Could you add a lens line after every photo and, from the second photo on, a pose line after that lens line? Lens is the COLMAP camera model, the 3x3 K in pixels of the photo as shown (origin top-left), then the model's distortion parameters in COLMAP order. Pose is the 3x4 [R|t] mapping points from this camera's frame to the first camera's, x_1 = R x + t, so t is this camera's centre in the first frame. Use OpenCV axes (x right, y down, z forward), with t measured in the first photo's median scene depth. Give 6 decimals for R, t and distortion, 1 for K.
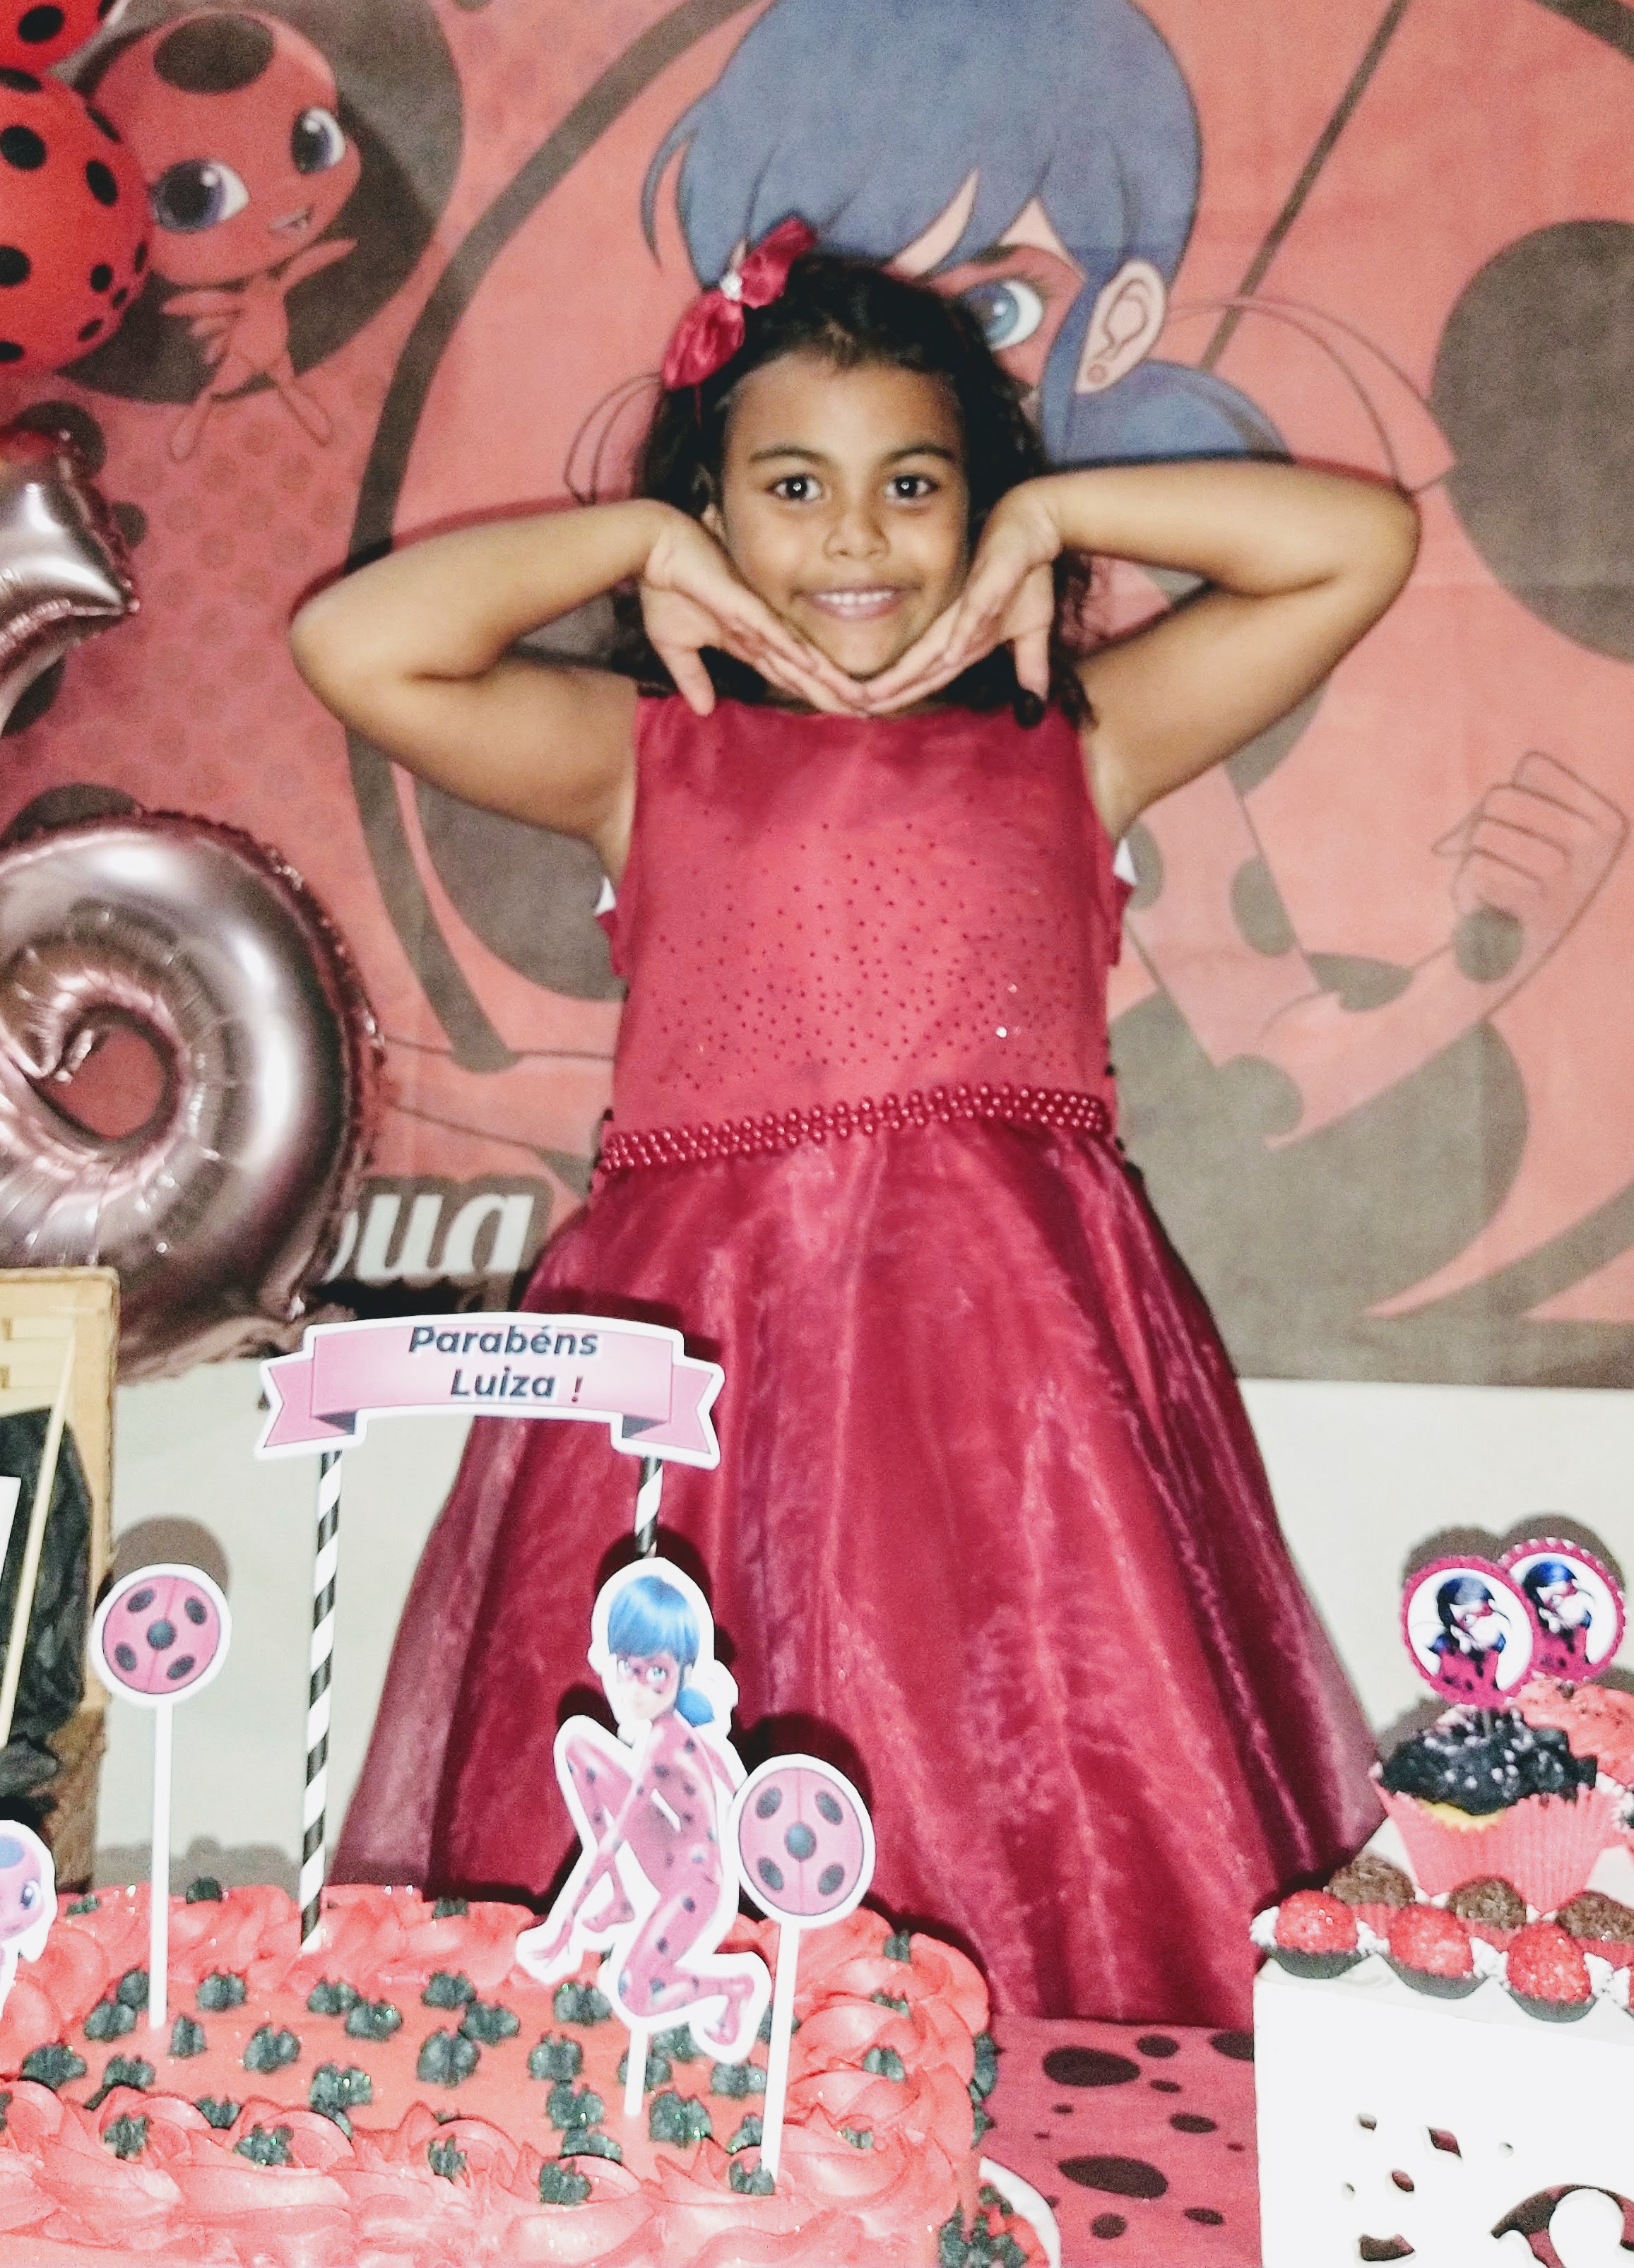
lens RADIAL K [[1950.6, 0, 876.7], [0, 1950.6, 859.3], [0, 0, 1]] dist [0.099819, -0.143706]
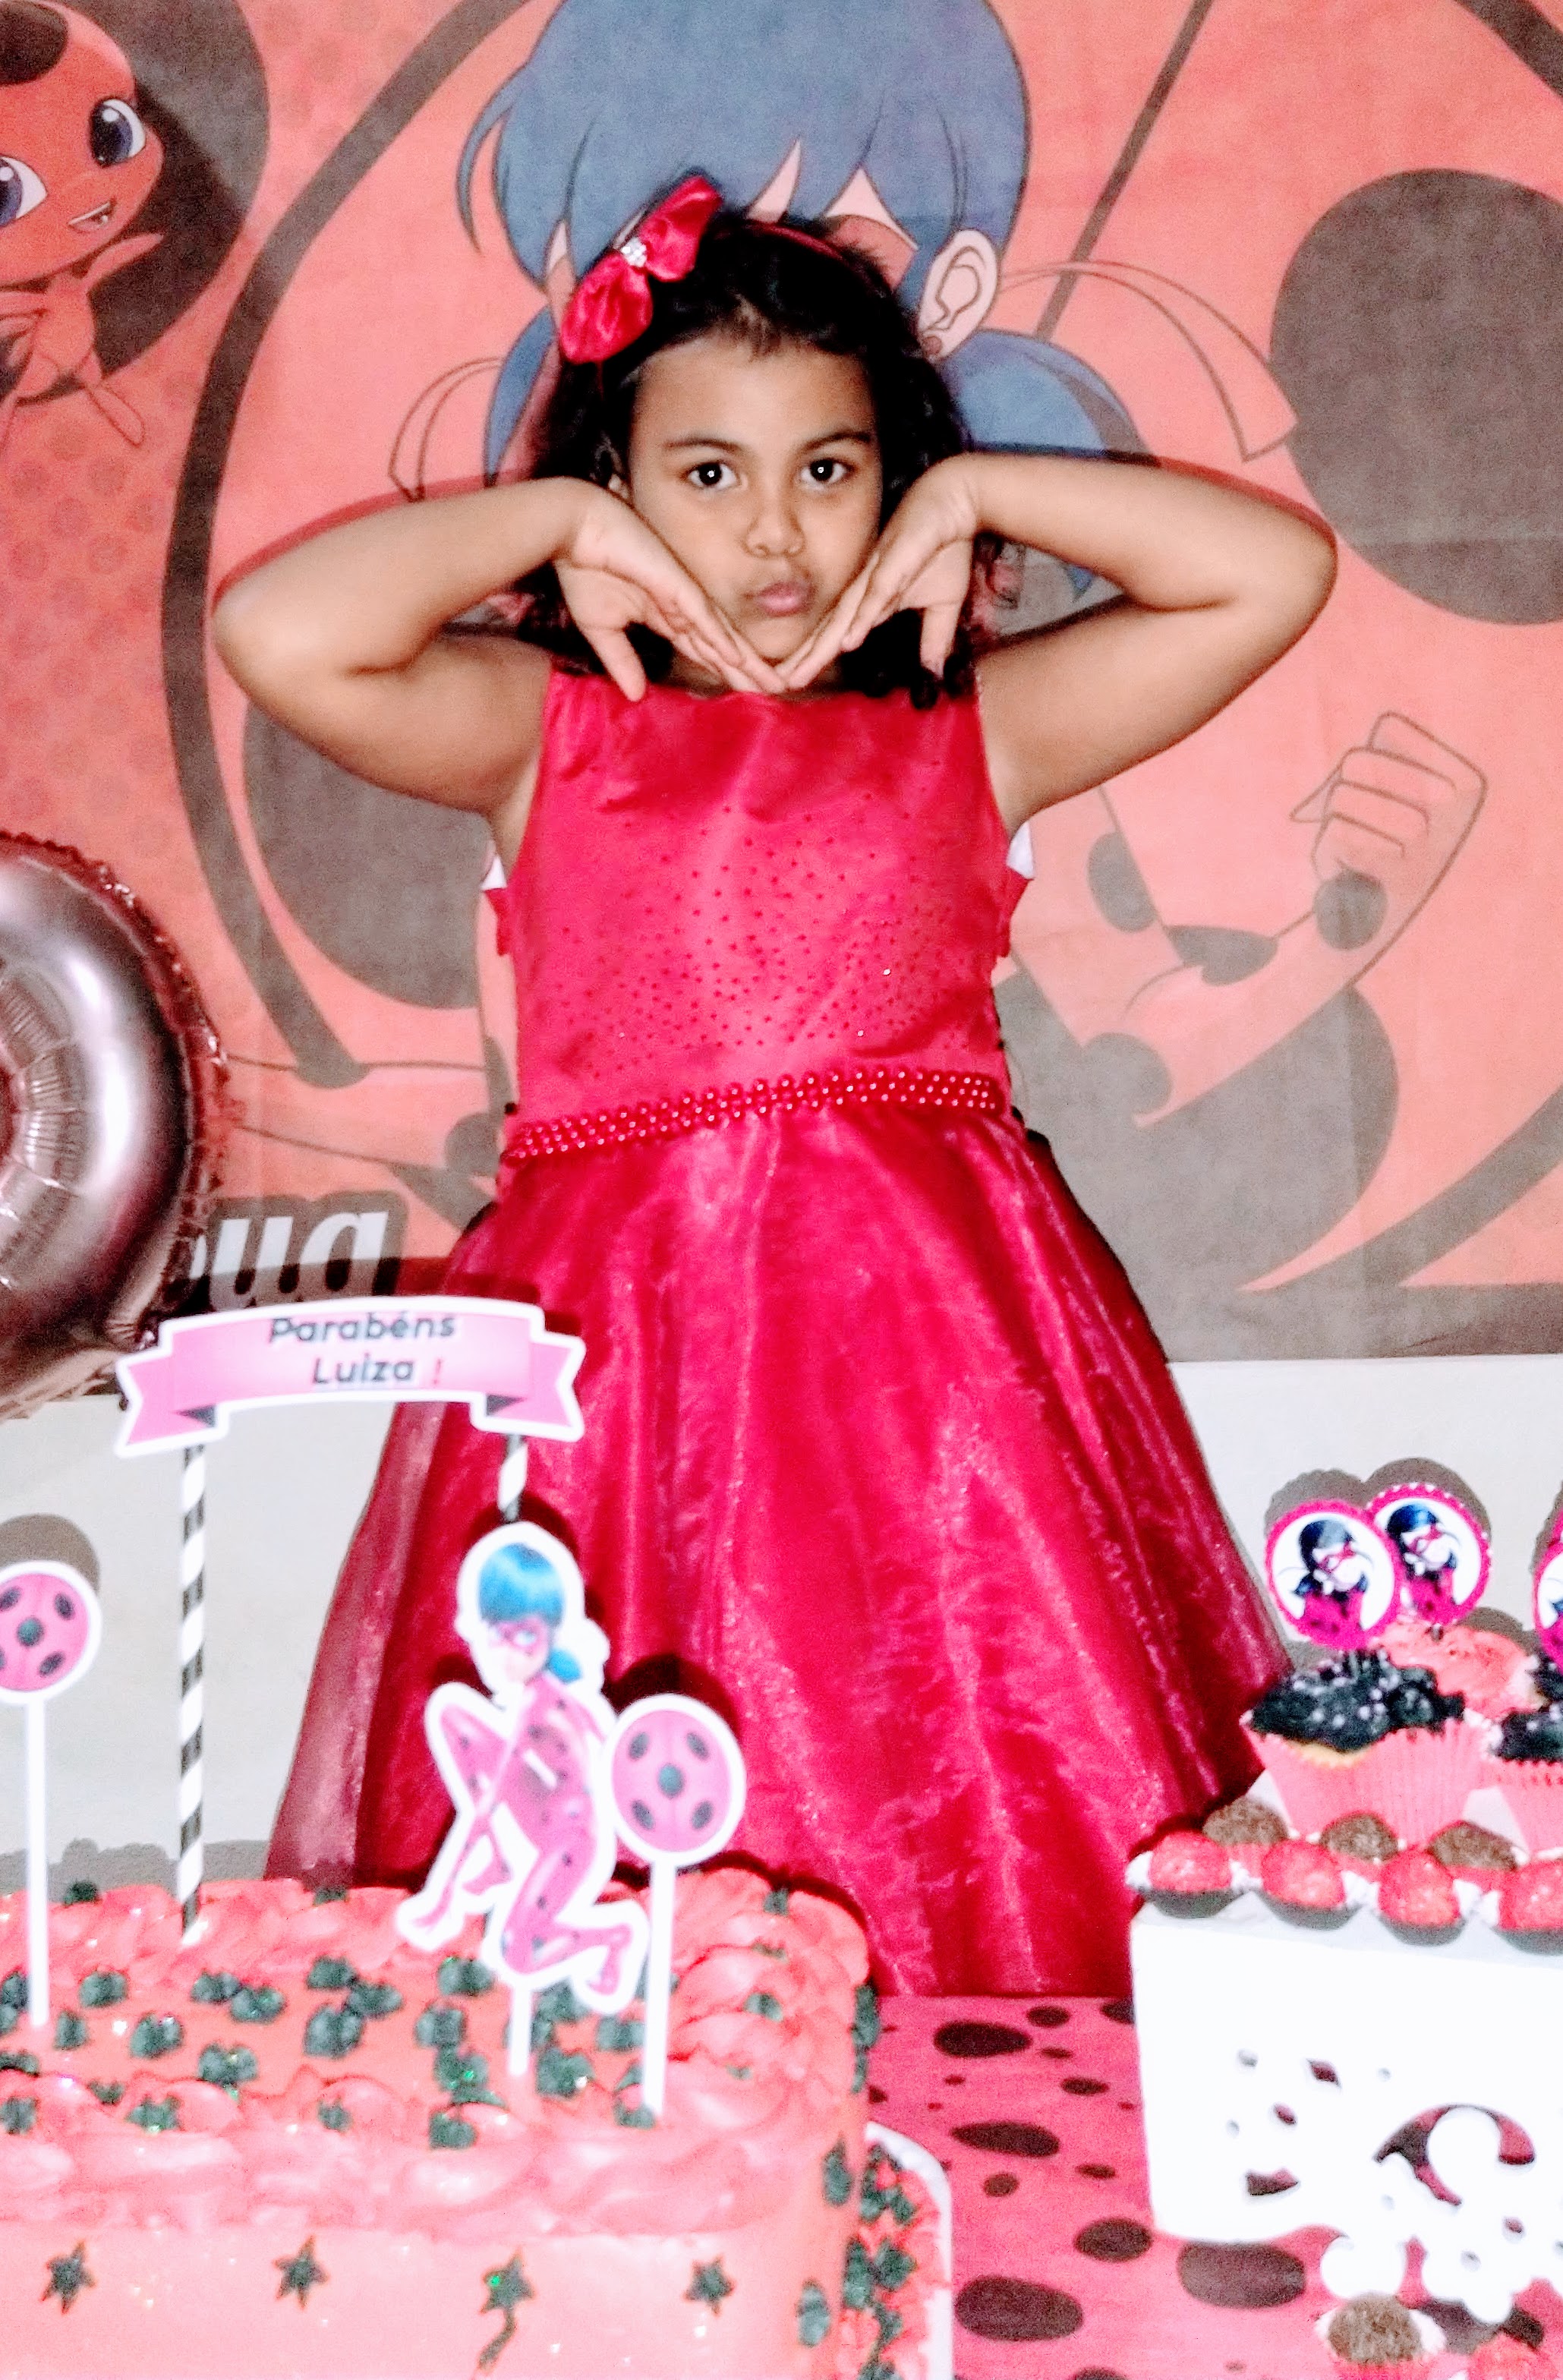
lens RADIAL K [[2067.3, 0, 791.7], [0, 2067.3, 861.5], [0, 0, 1]] dist [0.088846, -0.071906]
pose [[0.998804, -0.042261, 0.024585, 0.013474], [0.042316, 0.999103, -0.001716, 0.018093], [-0.024491, 0.002754, 0.999696, -0.070624]]
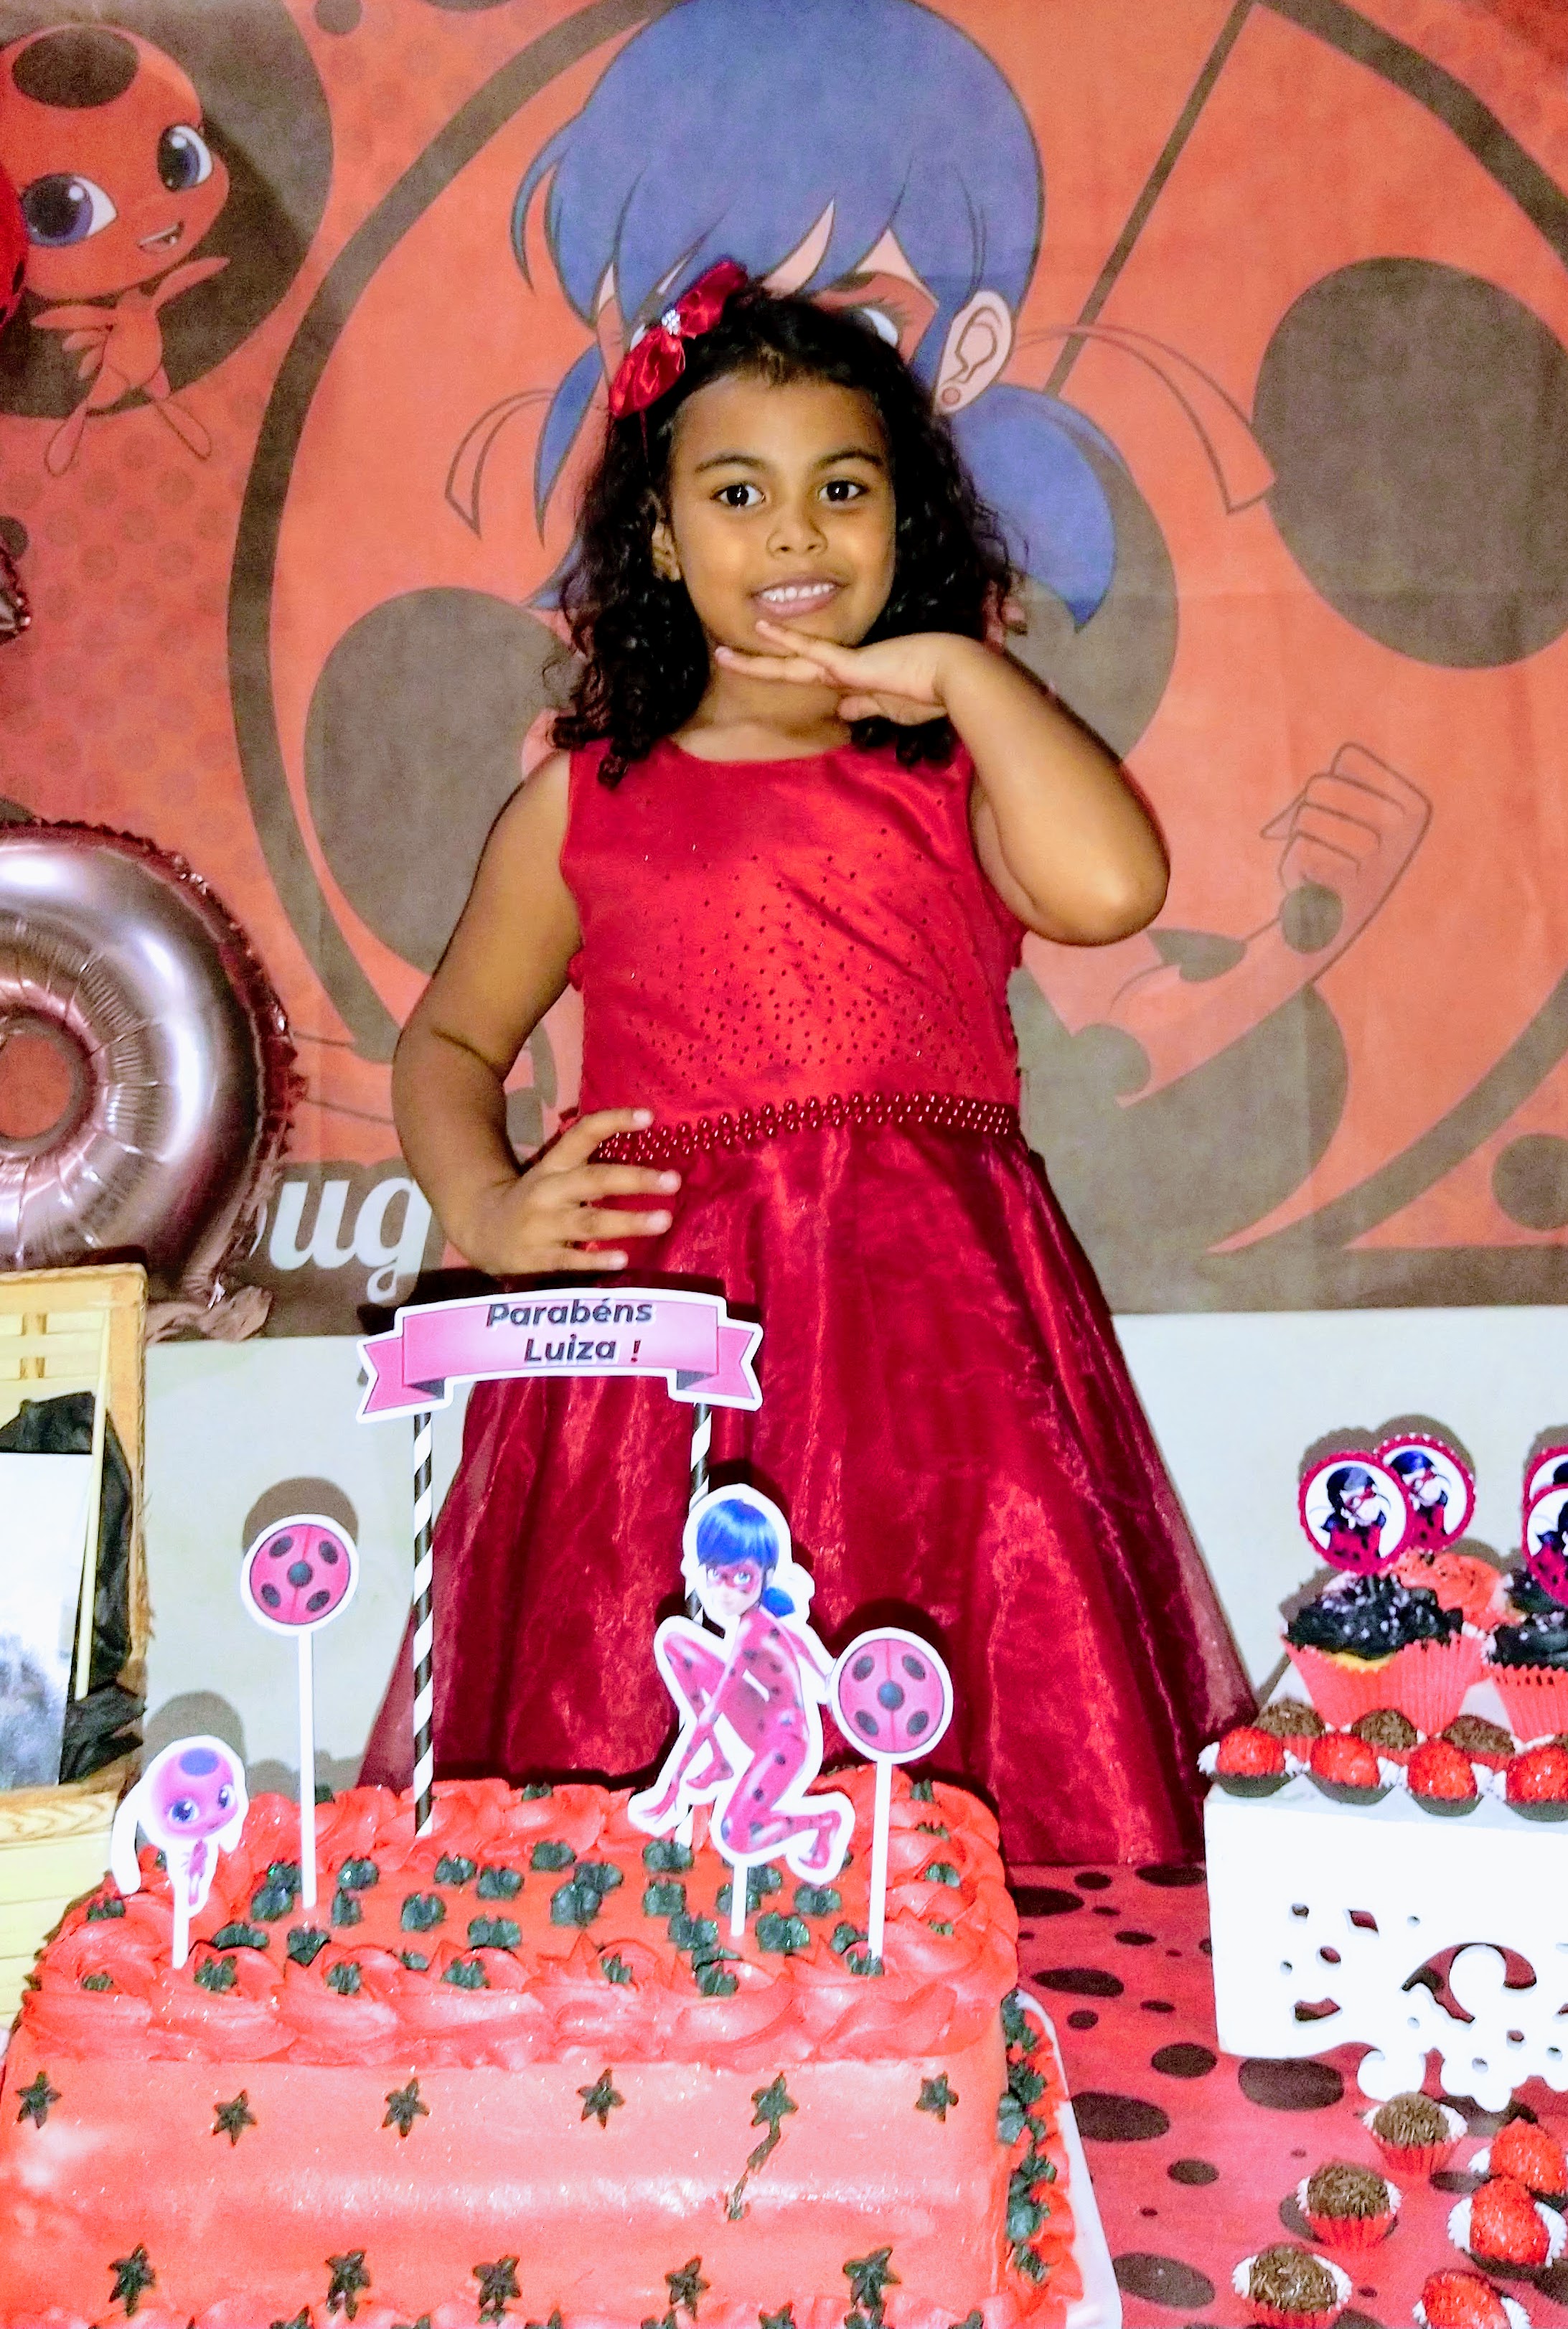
lens RADIAL K [[1984.9, 0, 850.5], [0, 1984.9, 878.0], [0, 0, 1]] dist [0.092702, -0.120345]
pose [[0.993690, -0.023770, 0.109615, -0.147065], [0.019813, 0.999117, 0.037054, -0.054142], [-0.110399, -0.034648, 0.993283, -0.188965]]
